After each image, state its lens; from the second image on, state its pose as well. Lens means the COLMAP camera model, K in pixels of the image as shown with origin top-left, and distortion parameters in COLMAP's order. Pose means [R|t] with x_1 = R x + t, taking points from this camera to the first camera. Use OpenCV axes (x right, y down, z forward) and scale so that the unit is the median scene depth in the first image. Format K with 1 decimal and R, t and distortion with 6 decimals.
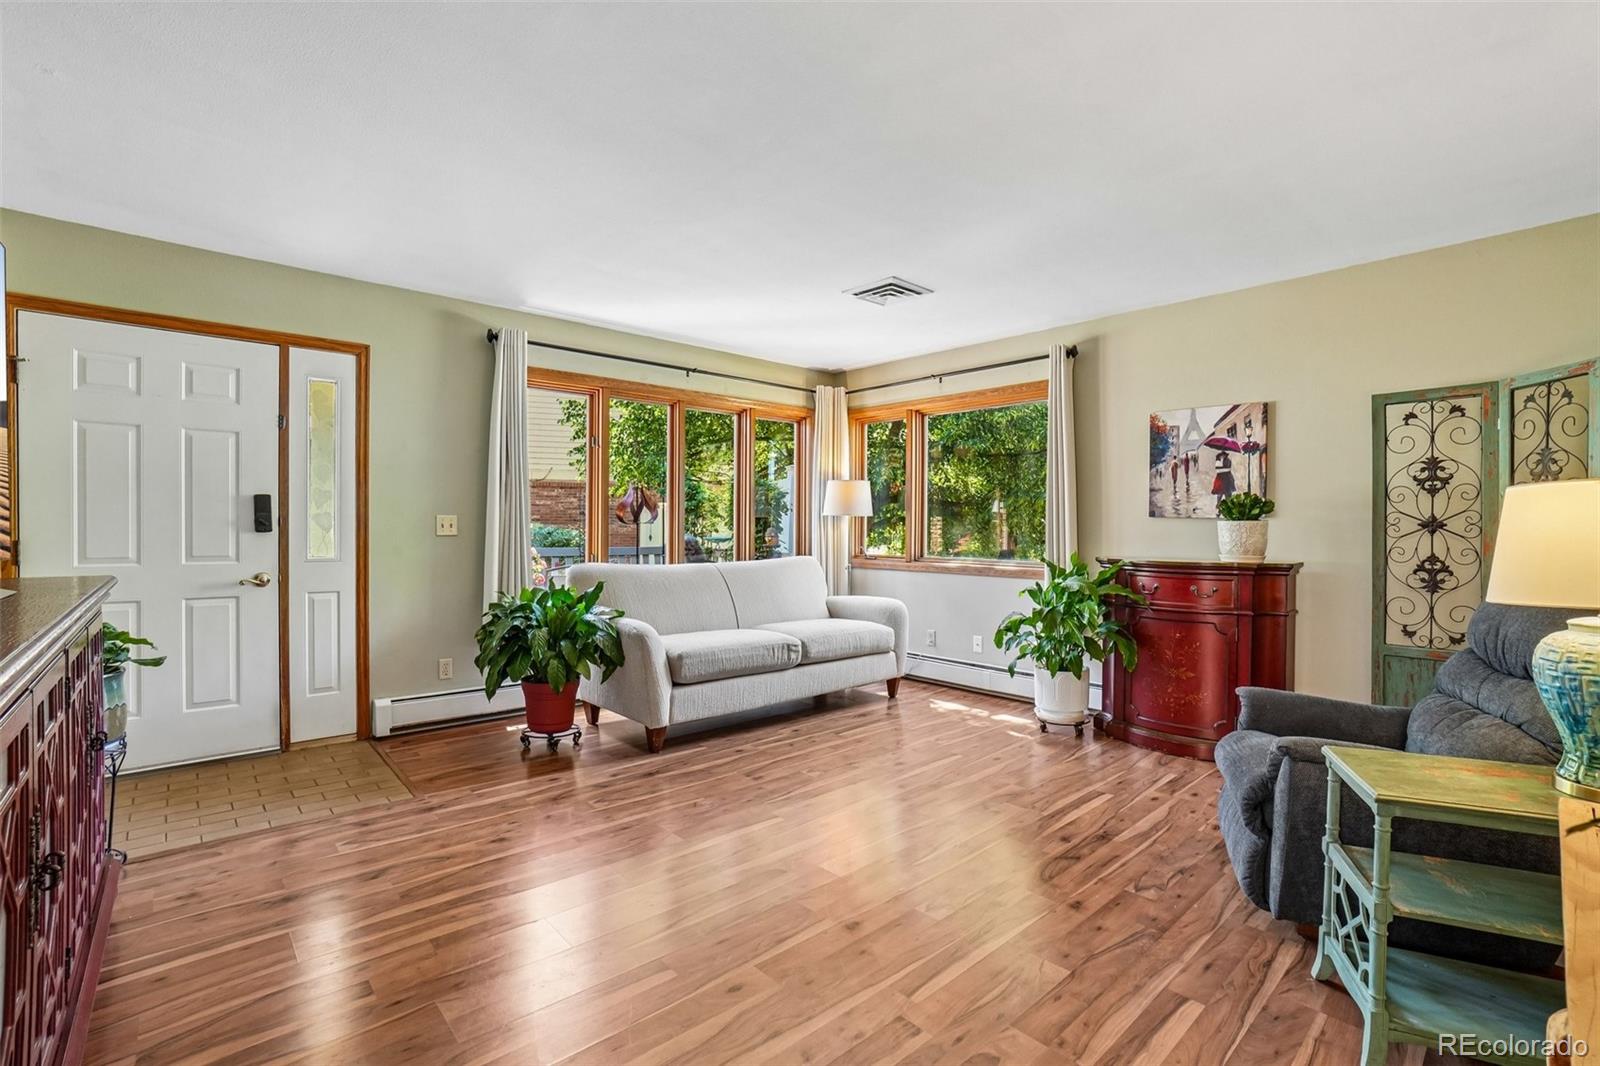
lens RADIAL K [[722.8, 0, 779.2], [0, 722.8, 539.2], [0, 0, 1]] dist [-0.050952, 0.018028]
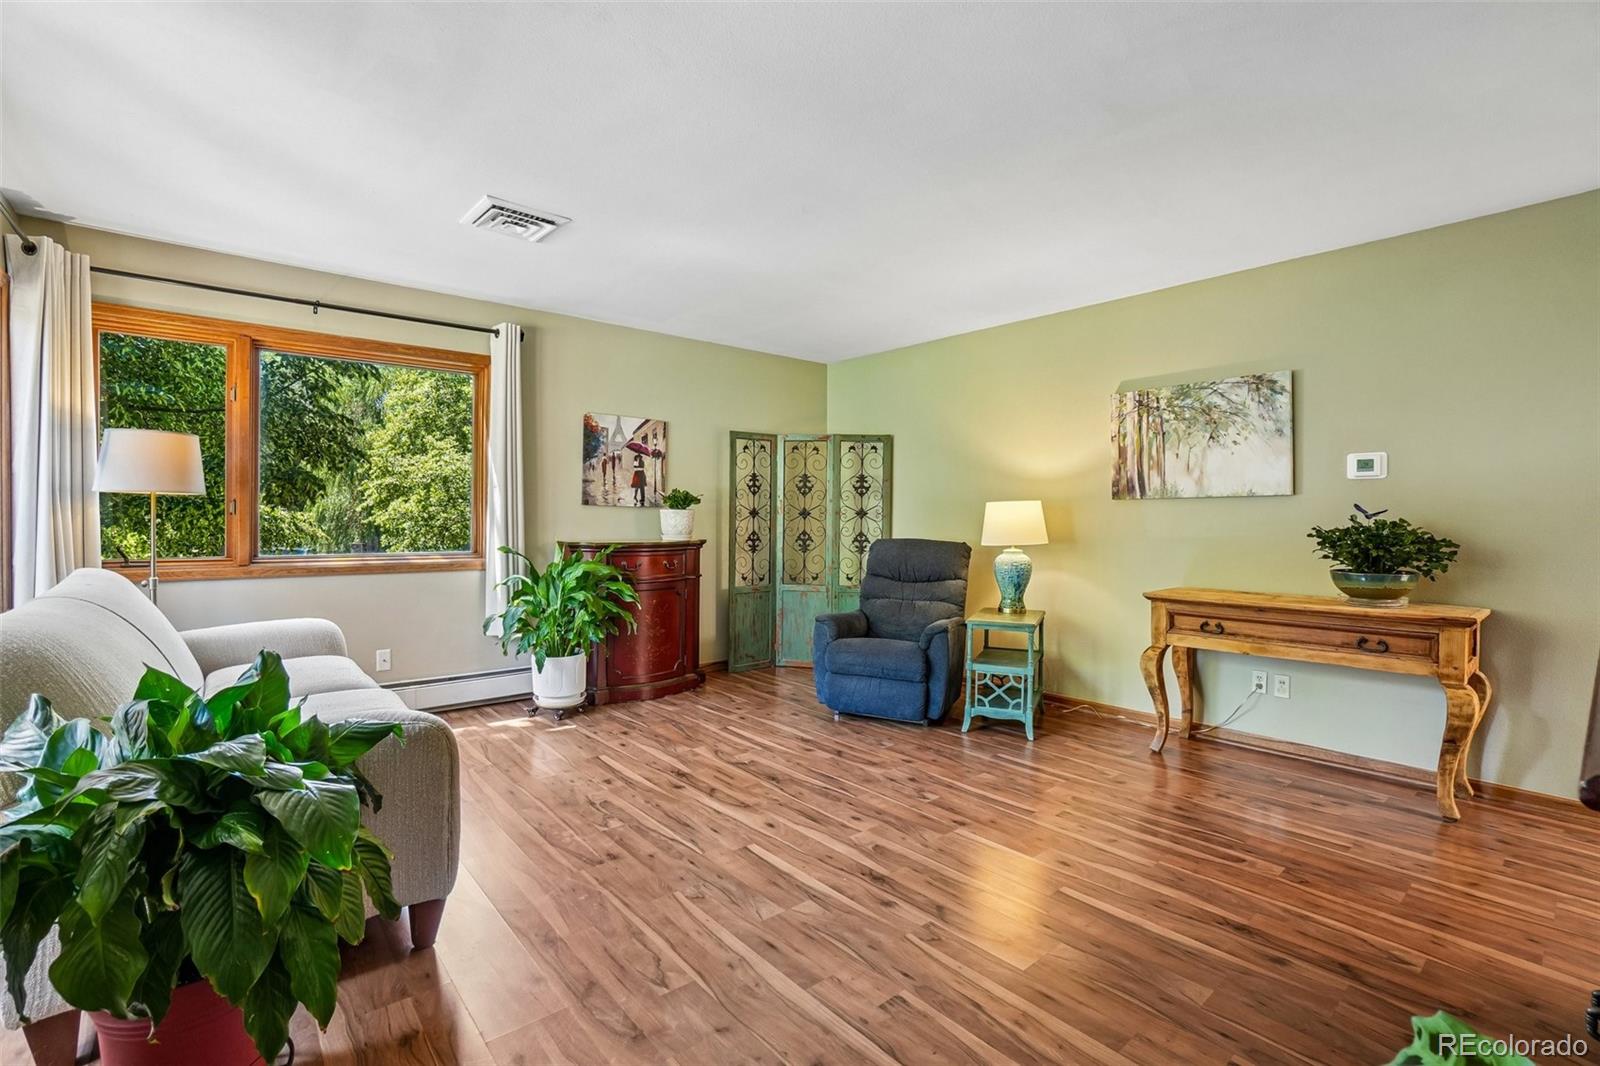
lens RADIAL K [[722.8, 0, 804.3], [0, 722.8, 524.6], [0, 0, 1]] dist [-0.050952, 0.018028]
pose [[0.016418, -0.019925, 0.999667, -0.726400], [0.008348, 0.999769, 0.019790, -0.023080], [-0.999830, 0.008020, 0.016581, 0.754295]]
